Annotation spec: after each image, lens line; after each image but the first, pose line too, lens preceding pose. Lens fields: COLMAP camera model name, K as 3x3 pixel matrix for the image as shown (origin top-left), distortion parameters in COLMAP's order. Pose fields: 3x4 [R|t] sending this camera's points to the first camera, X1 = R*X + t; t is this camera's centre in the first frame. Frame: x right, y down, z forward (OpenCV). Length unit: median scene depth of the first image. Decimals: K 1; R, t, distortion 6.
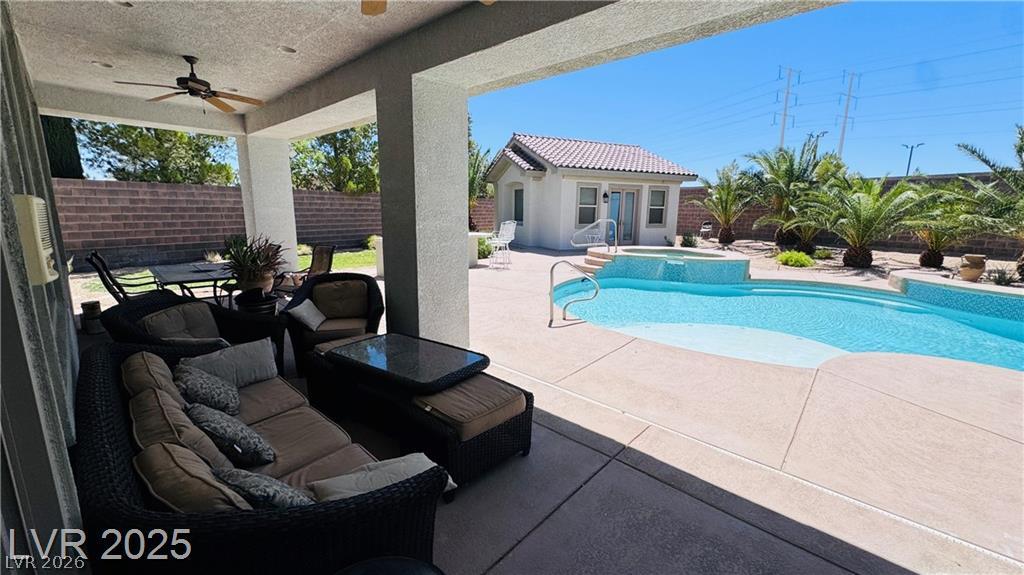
lens RADIAL K [[409.1, 0, 513.1], [0, 409.1, 287.3], [0, 0, 1]] dist [-0.002057, -0.000206]
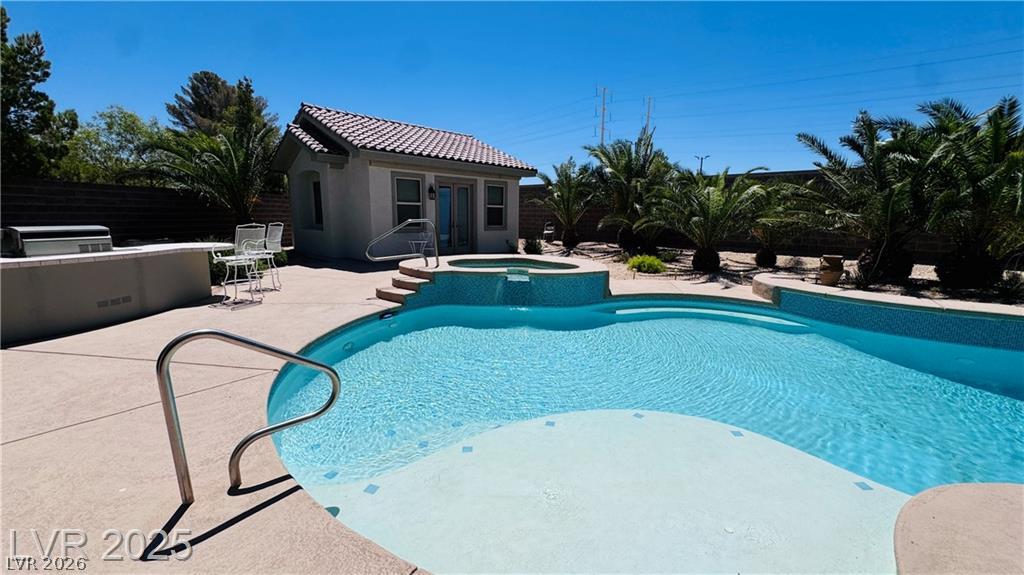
lens RADIAL K [[409.1, 0, 513.1], [0, 409.1, 287.3], [0, 0, 1]] dist [-0.002057, -0.000206]
pose [[0.935690, -0.062887, 0.347173, 0.097633], [0.065875, 0.997823, 0.003199, -0.033558], [-0.346619, 0.019877, 0.937796, 0.233772]]
